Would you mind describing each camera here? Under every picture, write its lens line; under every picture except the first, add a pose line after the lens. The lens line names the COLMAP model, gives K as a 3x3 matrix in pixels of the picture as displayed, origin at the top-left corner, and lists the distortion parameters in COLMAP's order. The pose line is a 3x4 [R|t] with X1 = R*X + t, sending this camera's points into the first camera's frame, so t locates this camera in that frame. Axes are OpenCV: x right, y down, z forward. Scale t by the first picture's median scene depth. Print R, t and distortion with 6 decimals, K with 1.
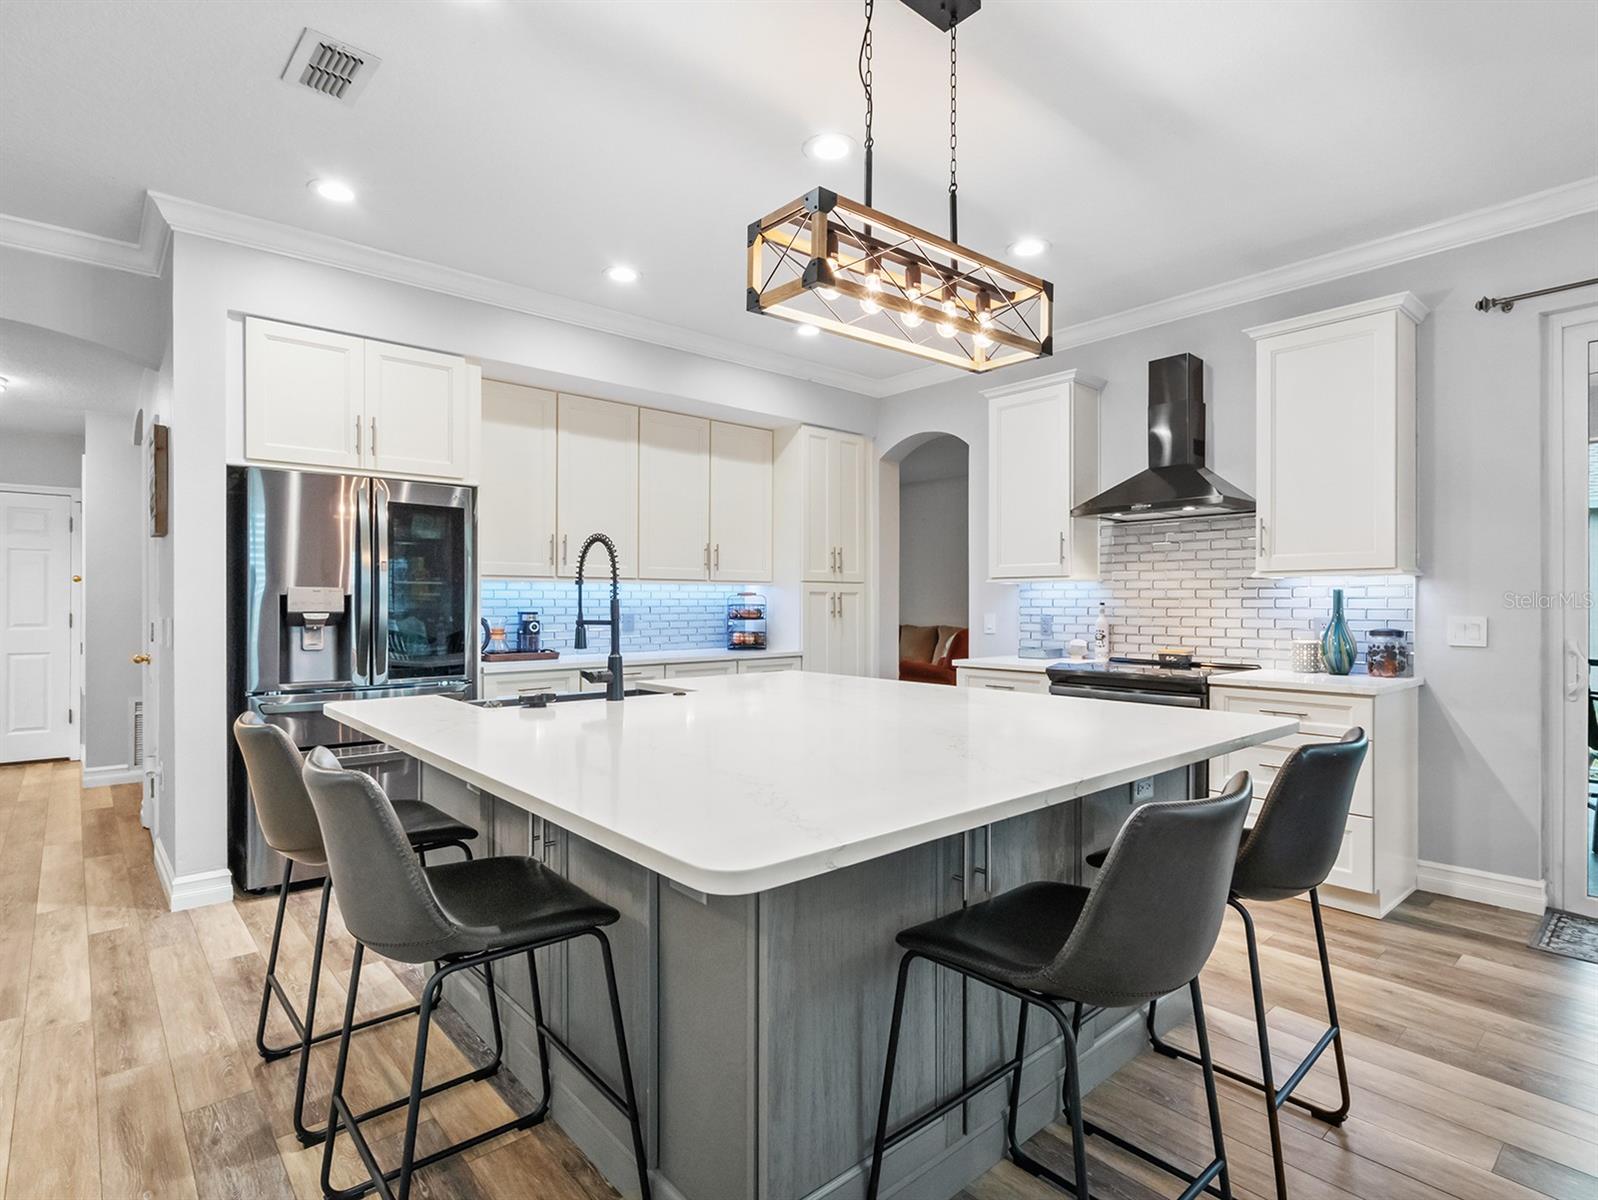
lens RADIAL K [[821.3, 0, 793.9], [0, 821.3, 608.8], [0, 0, 1]] dist [-0.003216, 0.003451]
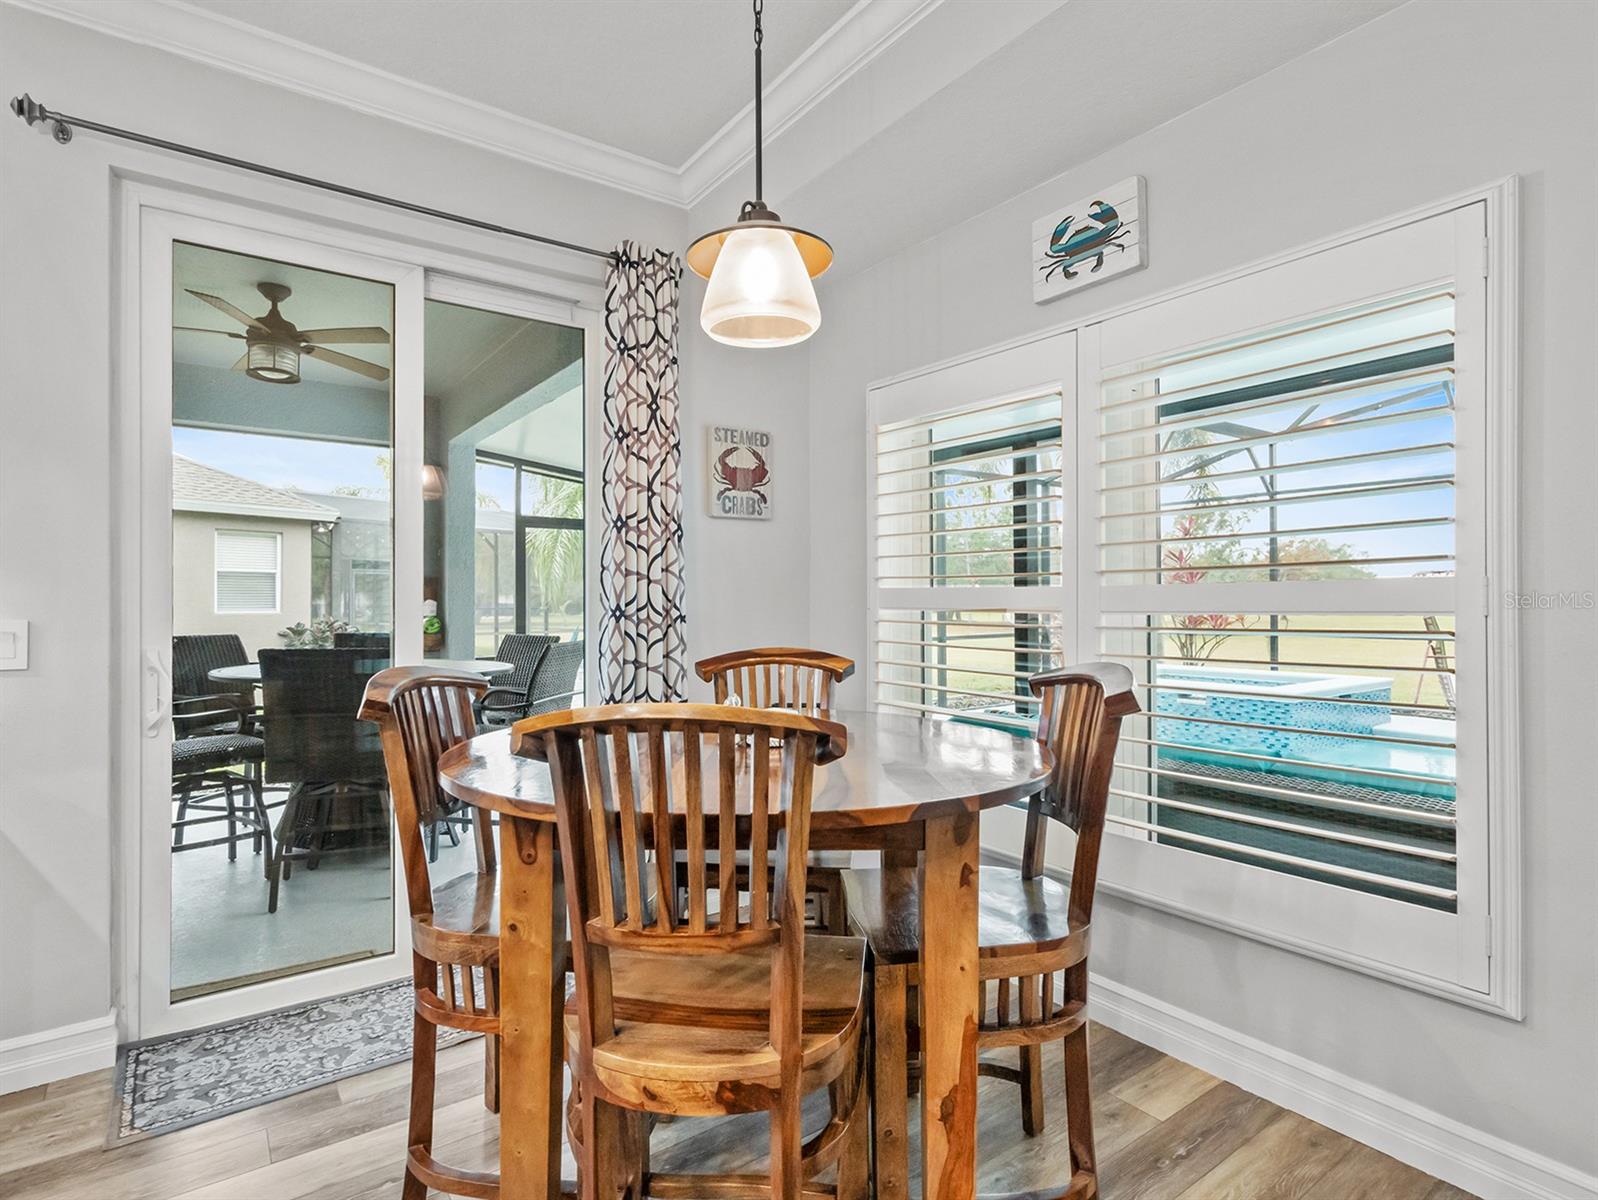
lens RADIAL K [[821.3, 0, 779.9], [0, 821.3, 592.5], [0, 0, 1]] dist [-0.003216, 0.003451]
pose [[0.085260, 0.013324, 0.996270, 0.262103], [0.013539, 0.999803, -0.014529, 0.004205], [-0.996267, 0.014727, 0.085063, 0.363454]]
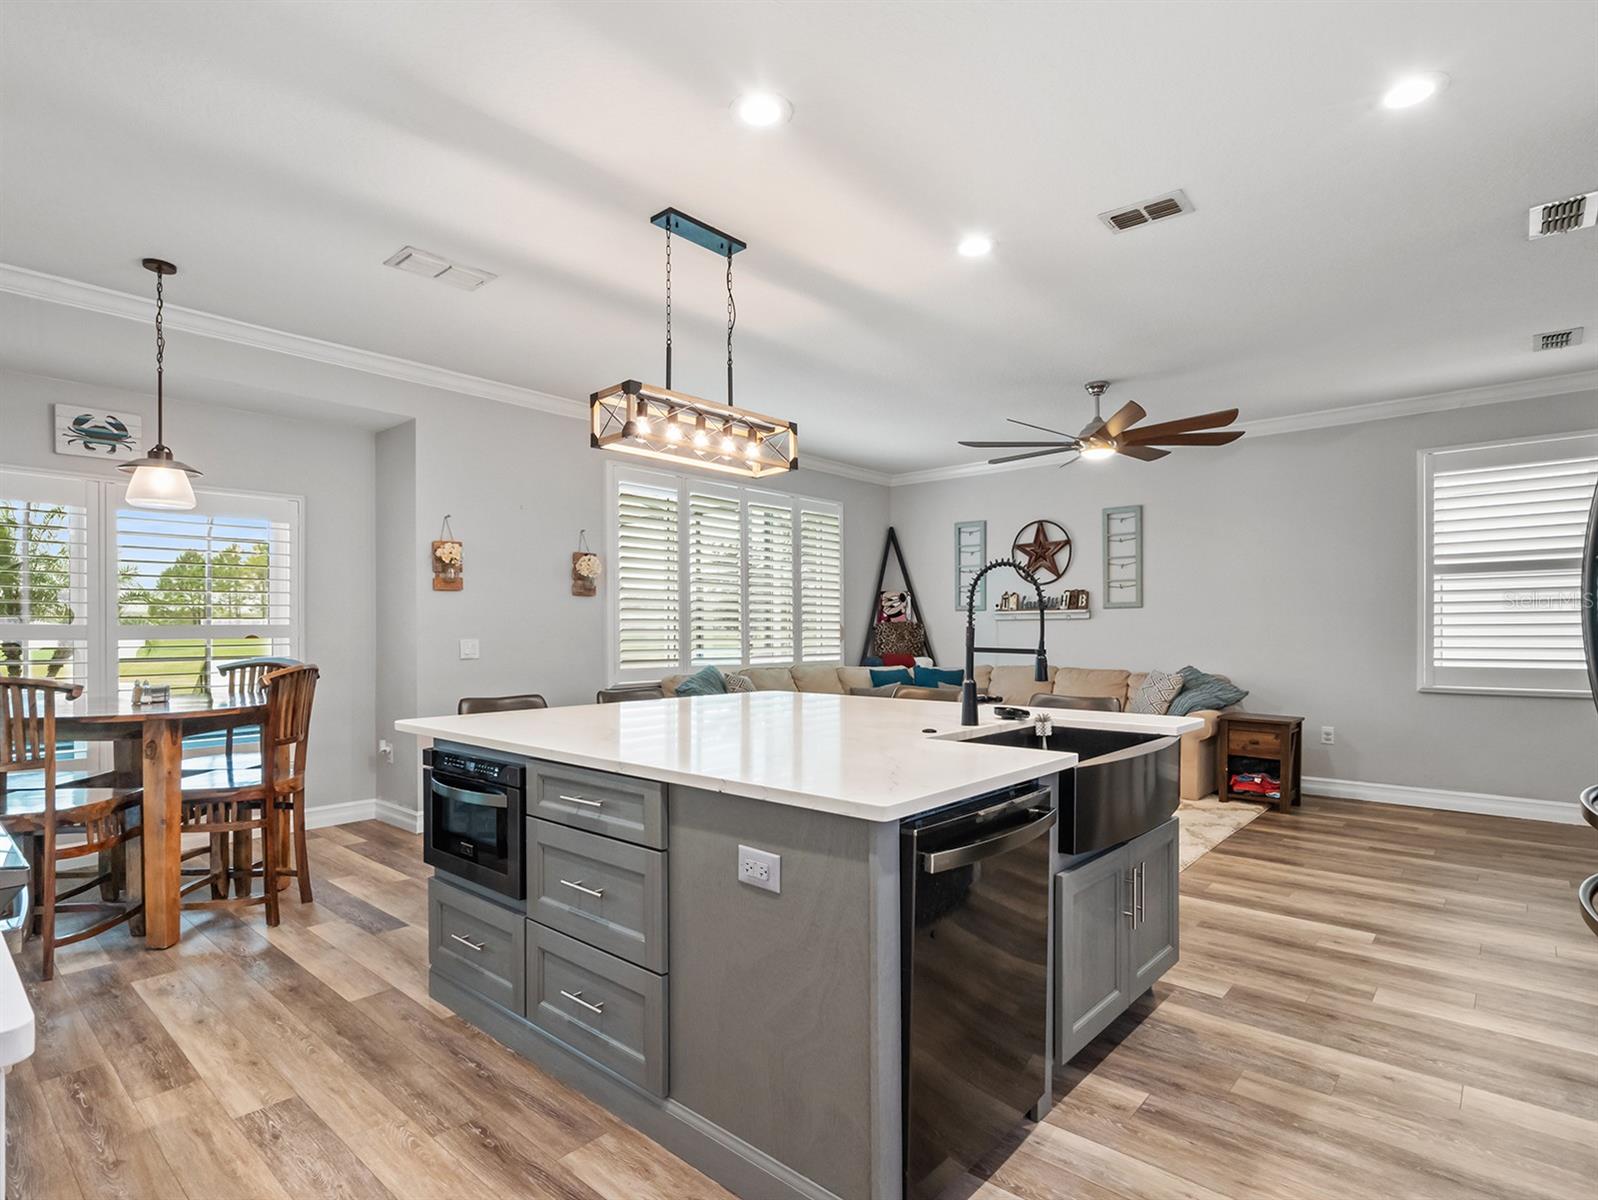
lens RADIAL K [[821.3, 0, 785.3], [0, 821.3, 632.1], [0, 0, 1]] dist [-0.003216, 0.003451]
pose [[-0.993370, 0.001709, -0.114949, 0.093807], [0.000485, 0.999943, 0.010675, -0.011257], [0.114961, 0.010548, -0.993314, 1.471949]]
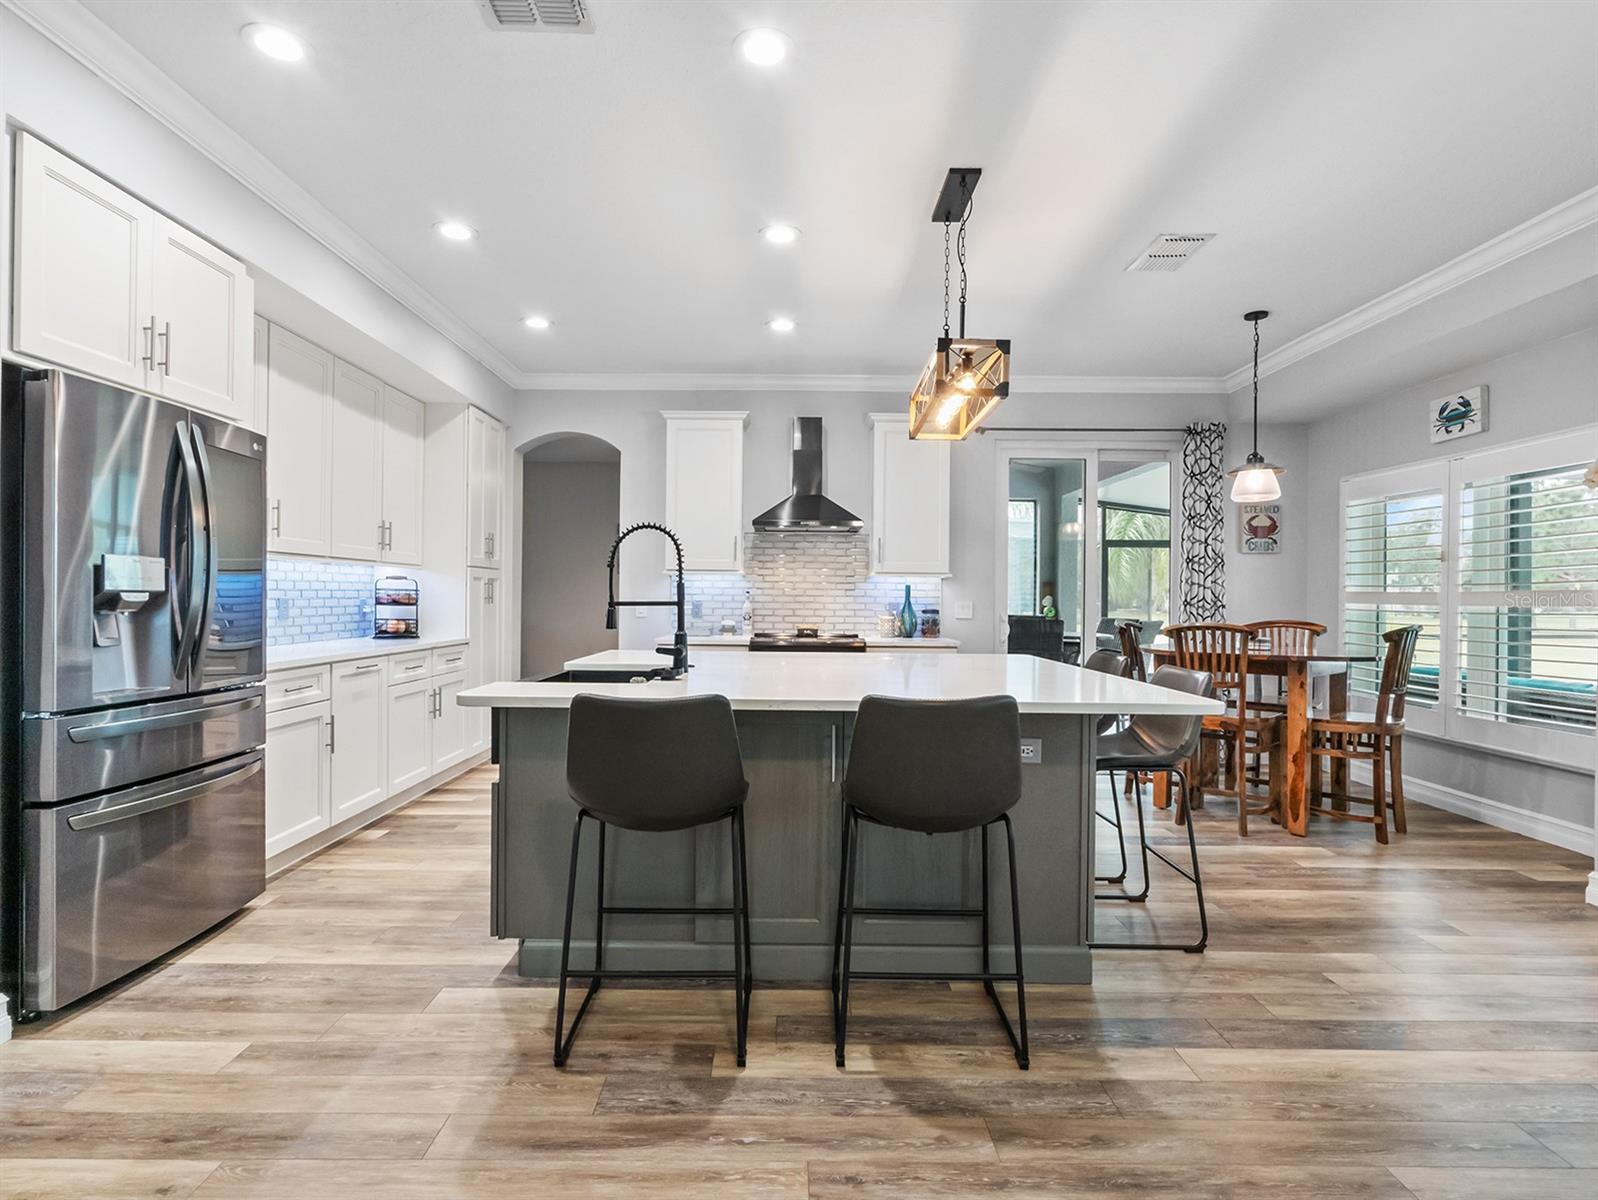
lens RADIAL K [[821.3, 0, 792.2], [0, 821.3, 601.9], [0, 0, 1]] dist [-0.003216, 0.003451]
pose [[0.654682, 0.002398, 0.755901, -0.715187], [-0.004520, 0.999990, 0.000743, 0.010059], [-0.755891, -0.003903, 0.654686, 0.111296]]
